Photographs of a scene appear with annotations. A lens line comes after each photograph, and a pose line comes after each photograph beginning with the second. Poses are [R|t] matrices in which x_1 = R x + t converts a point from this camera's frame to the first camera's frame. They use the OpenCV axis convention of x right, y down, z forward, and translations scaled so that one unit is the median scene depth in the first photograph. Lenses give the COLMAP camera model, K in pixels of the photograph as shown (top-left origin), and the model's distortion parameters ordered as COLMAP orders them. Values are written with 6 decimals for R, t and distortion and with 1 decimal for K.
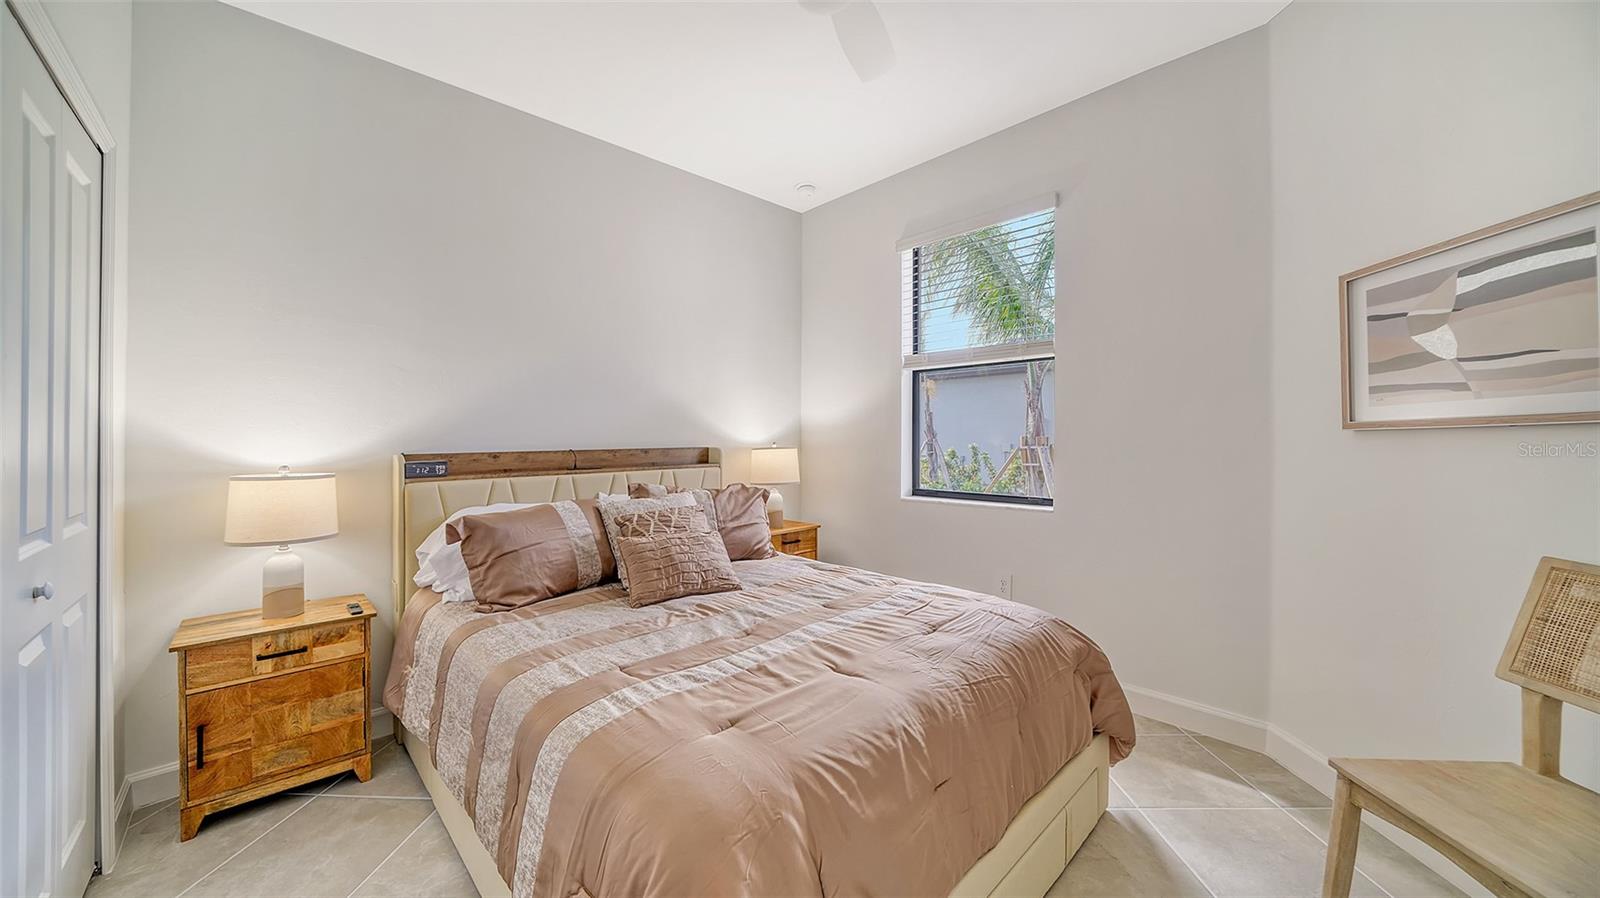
lens RADIAL K [[566.1, 0, 794.9], [0, 566.1, 456.7], [0, 0, 1]] dist [-0.016089, 0.002365]
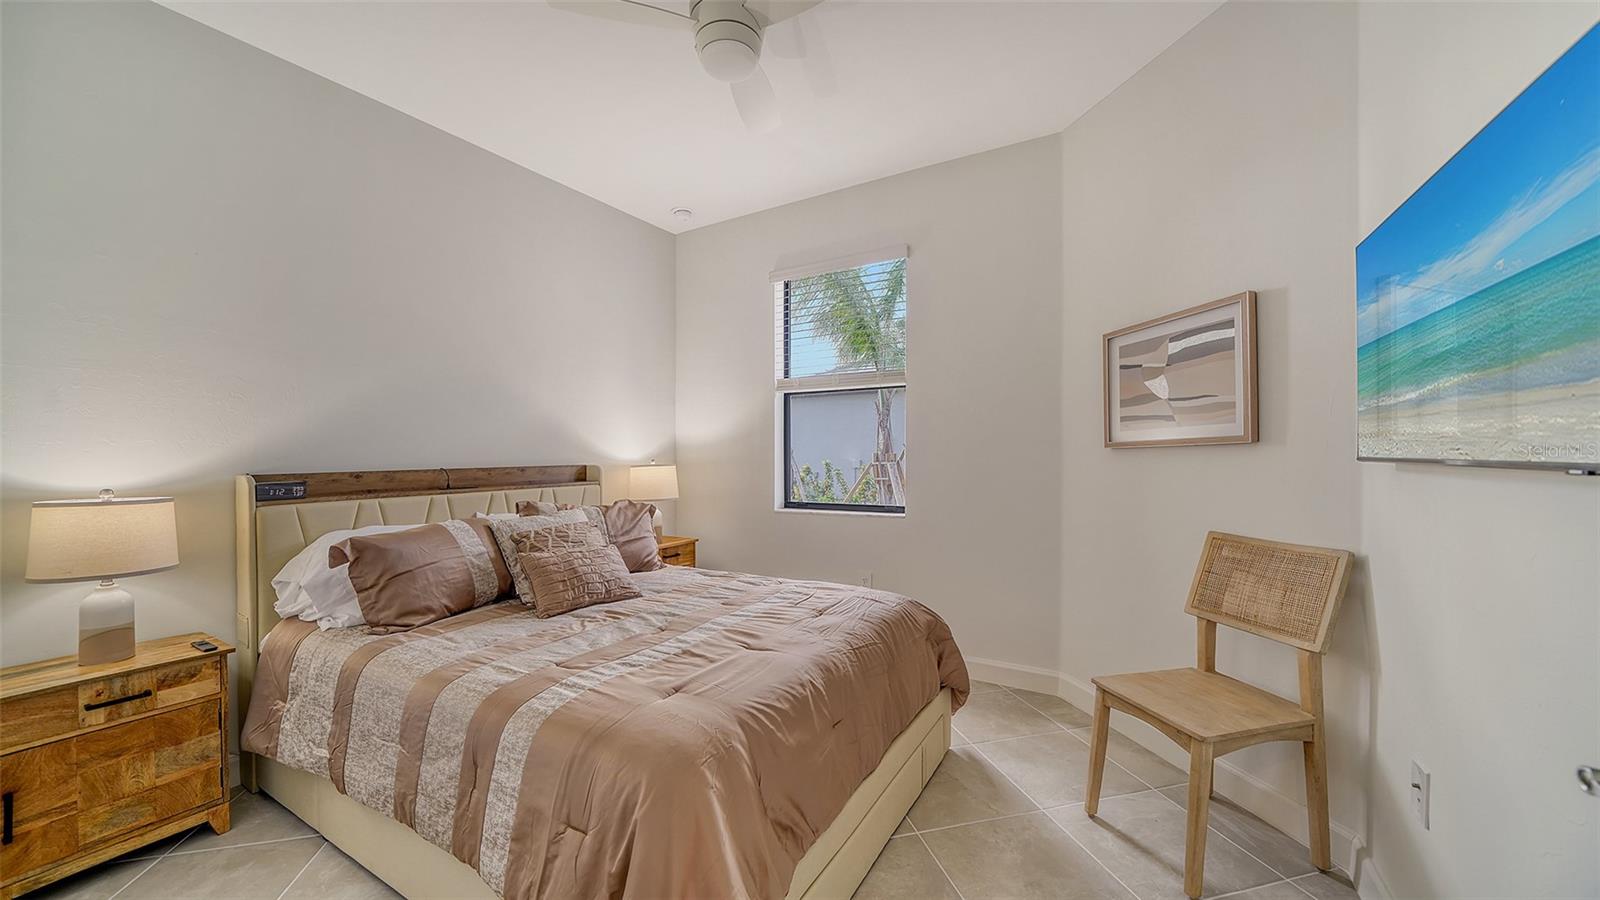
lens RADIAL K [[582.0, 0, 802.2], [0, 582.0, 493.7], [0, 0, 1]] dist [0.000027, 0.000100]
pose [[0.963218, -0.021041, 0.267895, -0.110855], [0.012244, 0.999331, 0.034465, 0.005435], [-0.268441, -0.029917, 0.962832, -0.168835]]
